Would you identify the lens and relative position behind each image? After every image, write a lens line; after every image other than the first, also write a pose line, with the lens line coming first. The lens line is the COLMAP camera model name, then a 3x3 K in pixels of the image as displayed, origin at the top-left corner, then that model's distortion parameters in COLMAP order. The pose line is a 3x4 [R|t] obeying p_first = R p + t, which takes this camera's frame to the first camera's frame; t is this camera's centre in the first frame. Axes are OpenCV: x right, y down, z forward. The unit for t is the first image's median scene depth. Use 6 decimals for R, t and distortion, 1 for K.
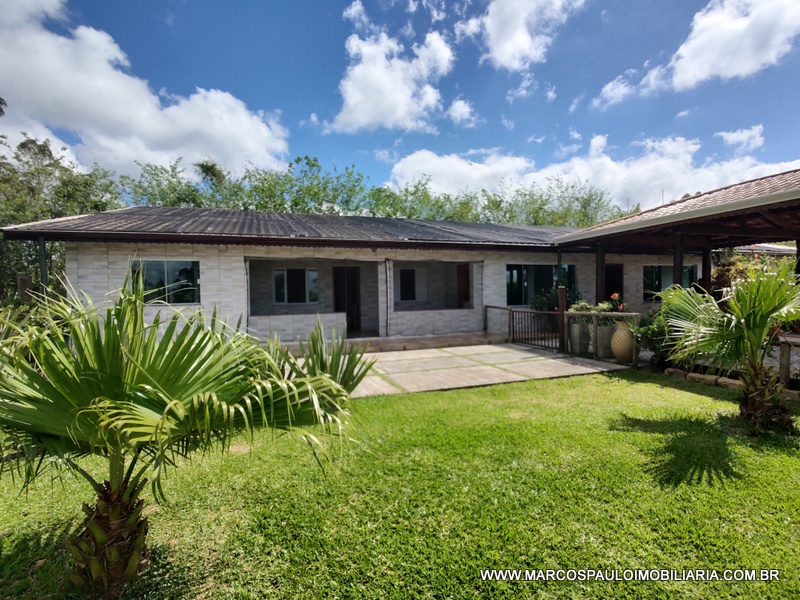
lens RADIAL K [[390.4, 0, 400.0], [0, 390.4, 300.0], [0, 0, 1]] dist [0.002320, 0.000747]
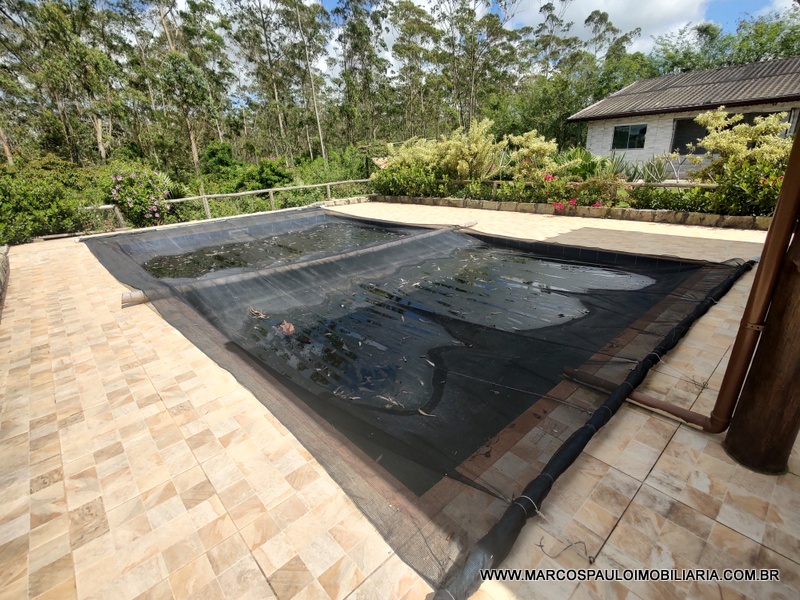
lens RADIAL K [[390.4, 0, 400.0], [0, 390.4, 300.0], [0, 0, 1]] dist [0.002320, 0.000747]
pose [[0.398605, 0.313817, -0.861761, 0.772923], [0.025542, 0.935473, 0.352474, -0.001172], [0.916767, -0.162509, 0.364869, -0.785800]]
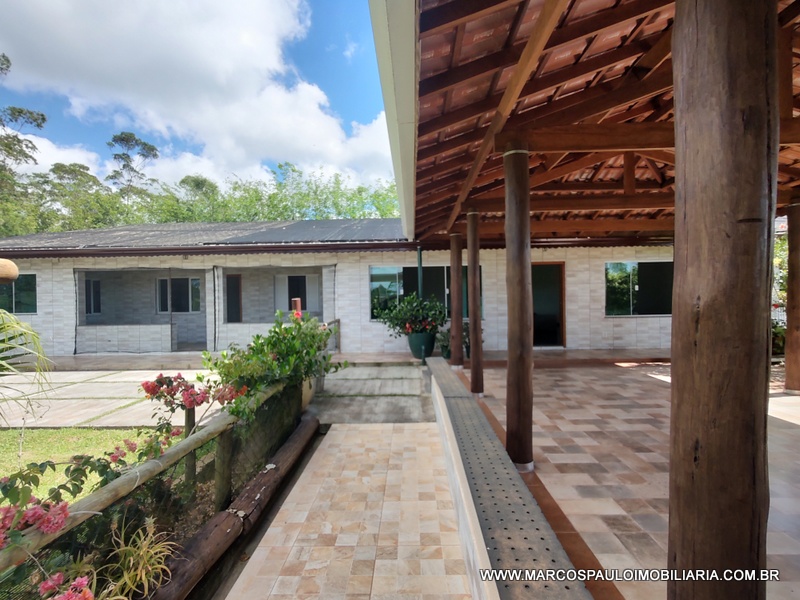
lens RADIAL K [[390.4, 0, 400.0], [0, 390.4, 300.0], [0, 0, 1]] dist [0.002320, 0.000747]
pose [[0.931292, 0.003482, -0.364257, 0.702411], [-0.005703, 0.999971, -0.005023, -0.024246], [0.364229, 0.006755, 0.931285, 0.311488]]
